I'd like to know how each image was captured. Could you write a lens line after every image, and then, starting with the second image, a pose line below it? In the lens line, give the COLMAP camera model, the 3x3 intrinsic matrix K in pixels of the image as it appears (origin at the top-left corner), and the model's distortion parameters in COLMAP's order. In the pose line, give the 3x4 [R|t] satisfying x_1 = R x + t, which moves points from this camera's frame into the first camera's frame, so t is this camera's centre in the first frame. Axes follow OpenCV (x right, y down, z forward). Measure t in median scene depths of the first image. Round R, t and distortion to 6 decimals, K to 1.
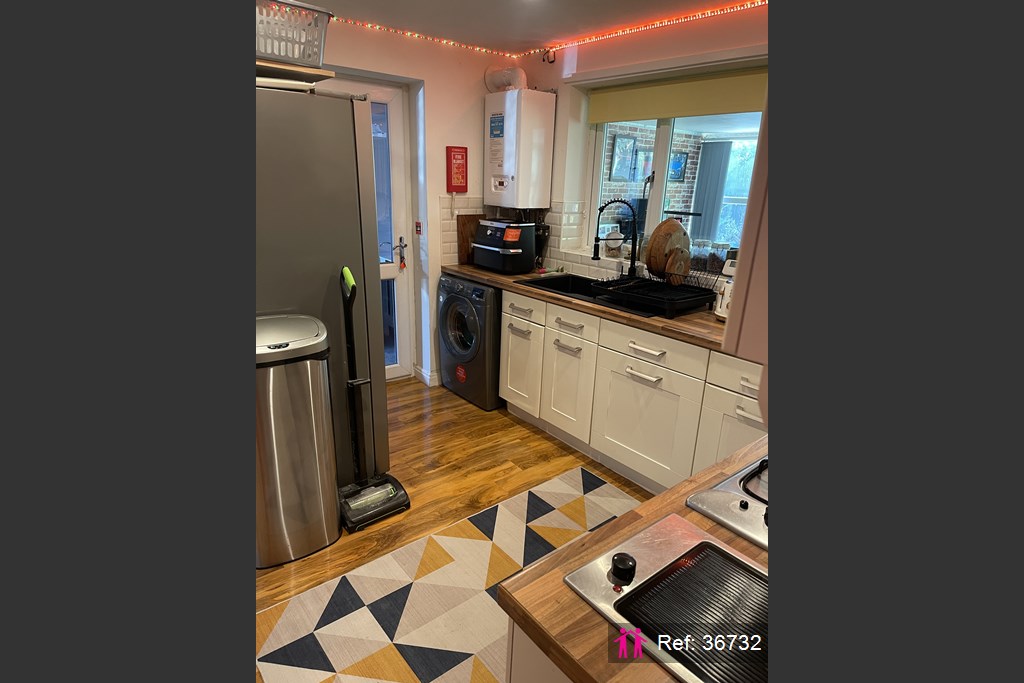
lens RADIAL K [[518.7, 0, 512.0], [0, 518.7, 341.5], [0, 0, 1]] dist [0.001942, -0.000031]
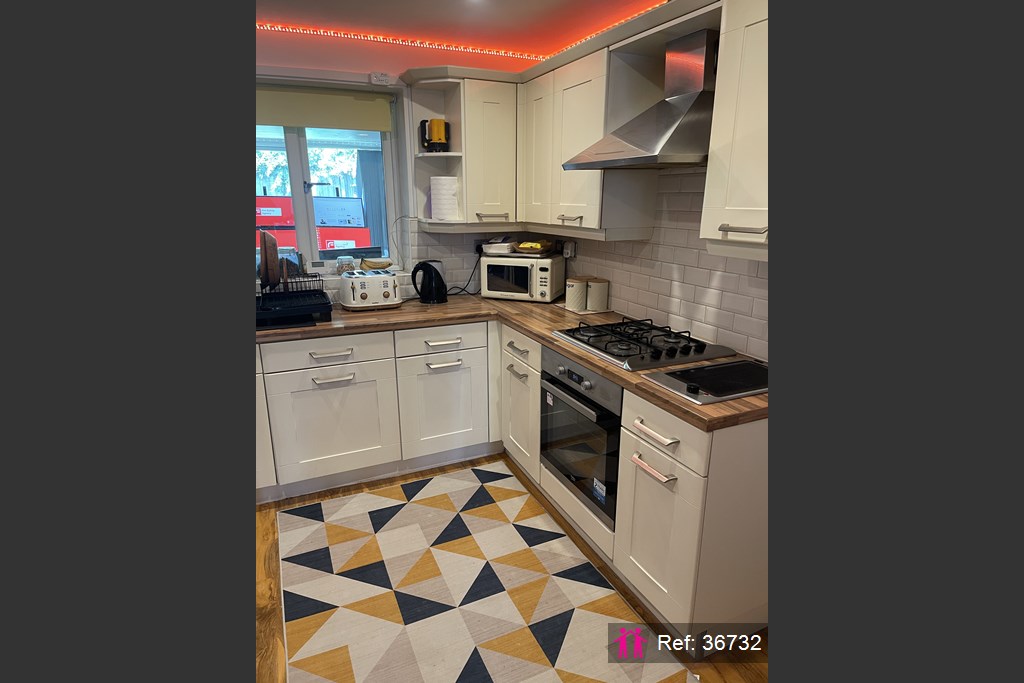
lens RADIAL K [[518.7, 0, 512.0], [0, 518.7, 341.5], [0, 0, 1]] dist [0.001942, -0.000031]
pose [[0.255549, -0.294813, 0.920750, -0.606606], [0.299612, 0.929635, 0.214502, -0.124669], [-0.919199, 0.221052, 0.325897, 0.330861]]
